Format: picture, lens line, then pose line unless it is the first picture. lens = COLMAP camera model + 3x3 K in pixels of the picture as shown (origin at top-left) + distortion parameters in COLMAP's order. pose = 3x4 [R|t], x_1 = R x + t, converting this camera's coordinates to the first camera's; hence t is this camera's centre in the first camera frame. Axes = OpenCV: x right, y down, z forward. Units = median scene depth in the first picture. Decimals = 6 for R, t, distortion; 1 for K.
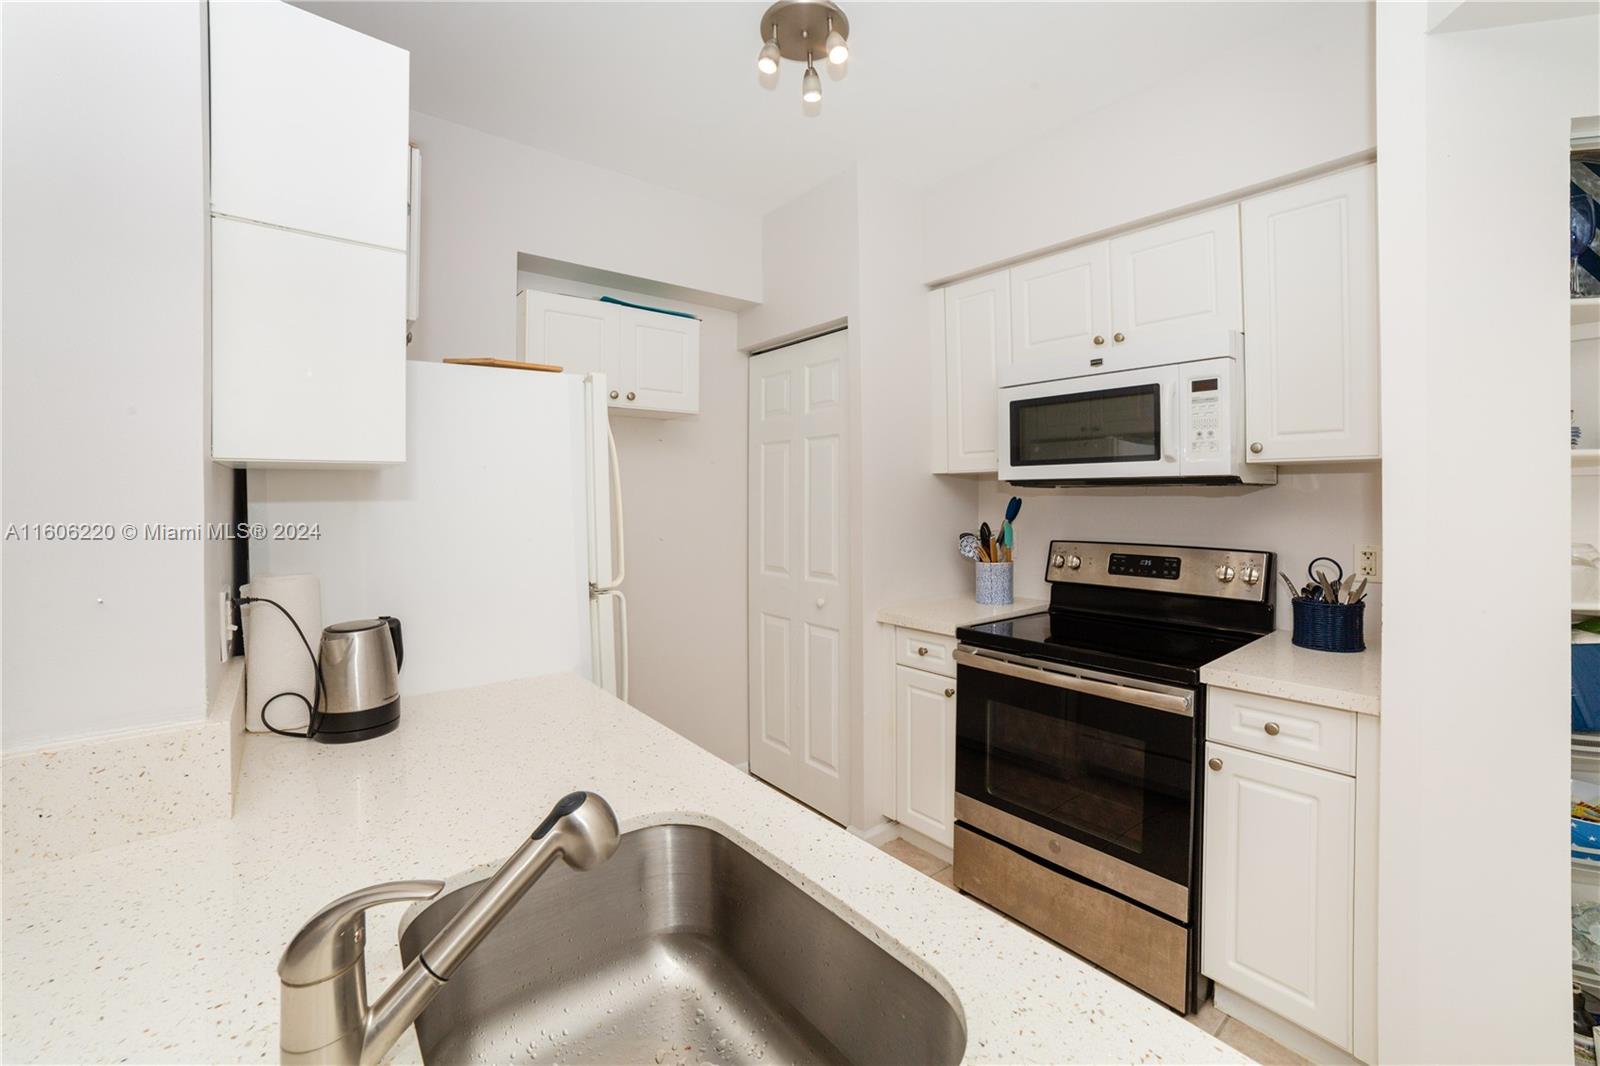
lens RADIAL K [[670.0, 0, 765.3], [0, 670.0, 503.4], [0, 0, 1]] dist [-0.029794, 0.029989]
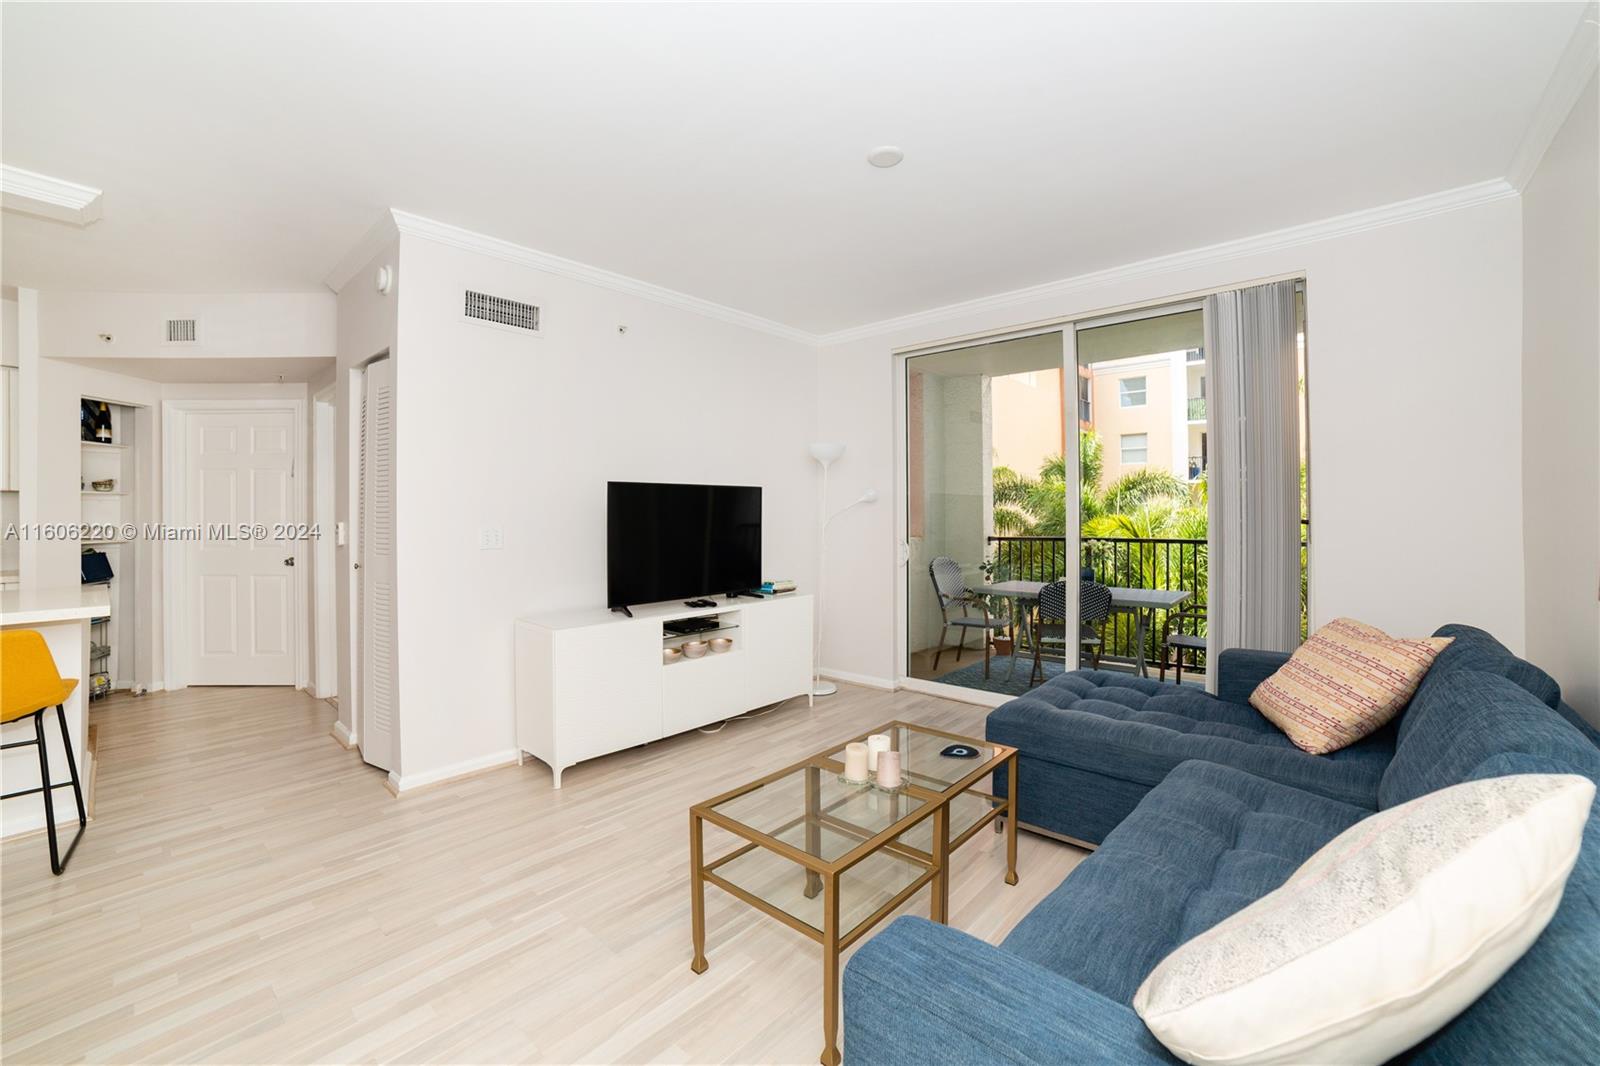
lens RADIAL K [[658.6, 0, 809.0], [0, 658.6, 501.1], [0, 0, 1]] dist [-0.062069, 0.028371]
pose [[-0.165687, 0.028854, 0.985756, -1.444952], [0.016528, 0.999513, -0.026479, 0.063913], [-0.986040, 0.011905, -0.166084, -1.159756]]
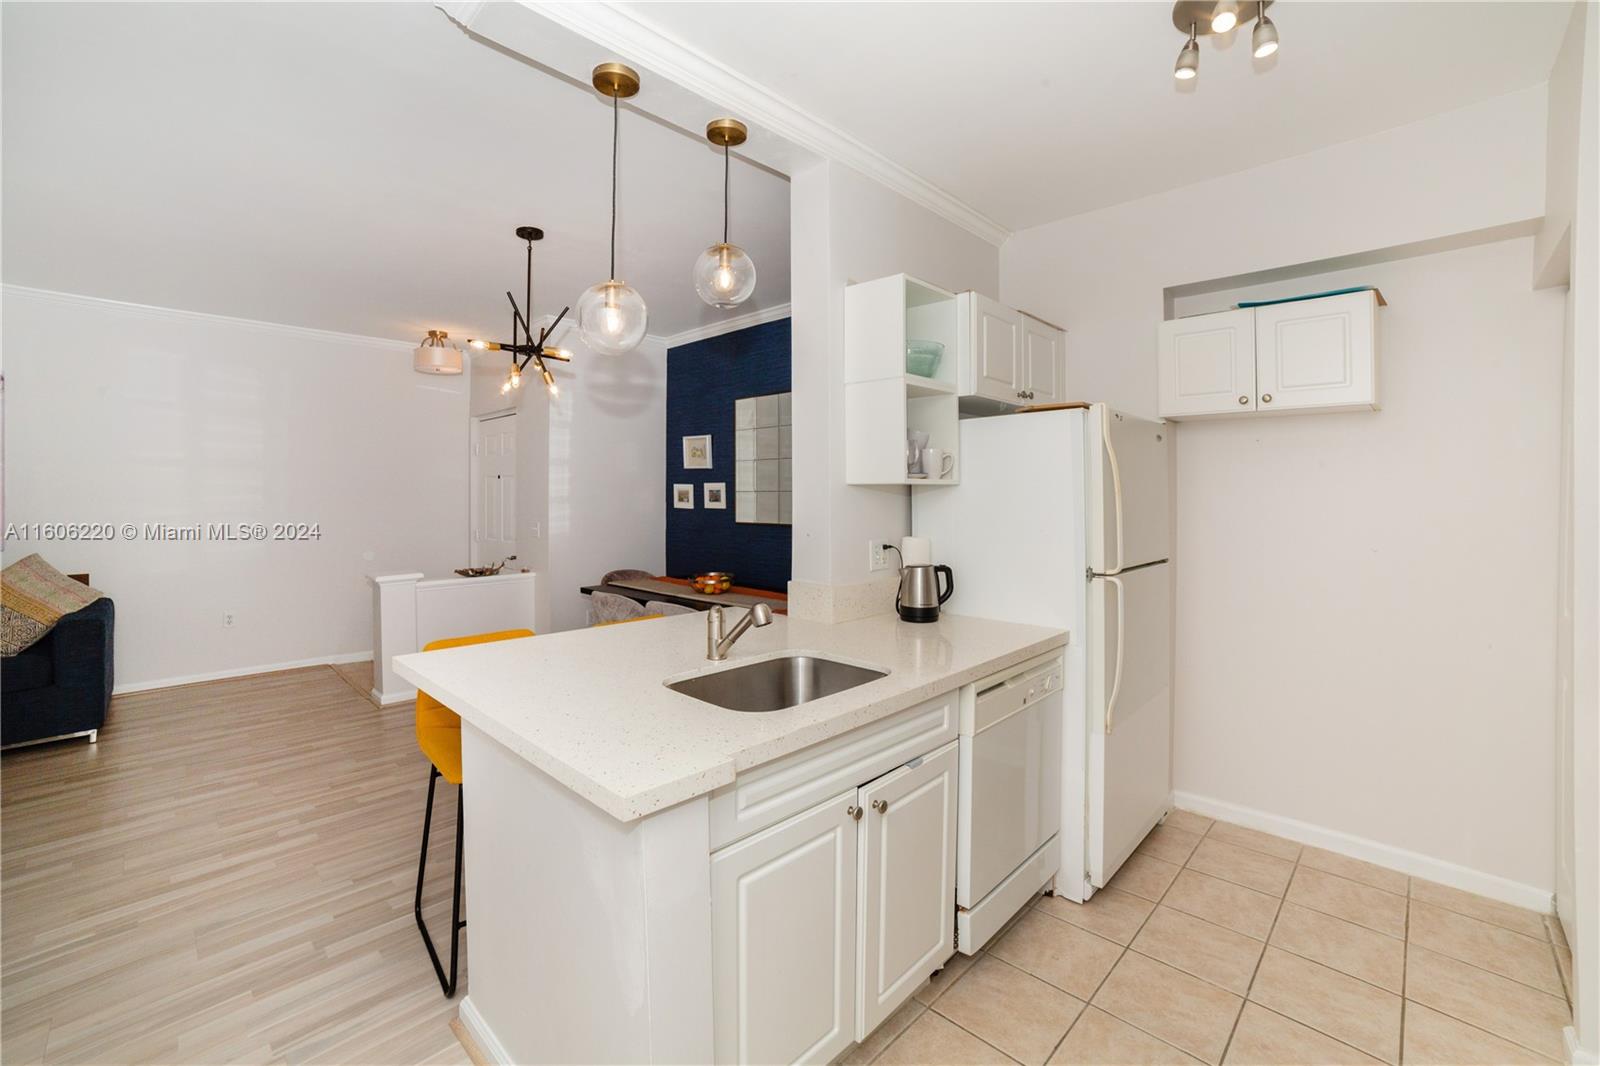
lens RADIAL K [[658.6, 0, 809.0], [0, 658.6, 501.1], [0, 0, 1]] dist [-0.062069, 0.028371]
pose [[0.152241, 0.015211, -0.988226, 0.714131], [-0.009263, 0.999860, 0.013963, -0.016361], [0.988300, 0.007028, 0.152361, 0.231235]]
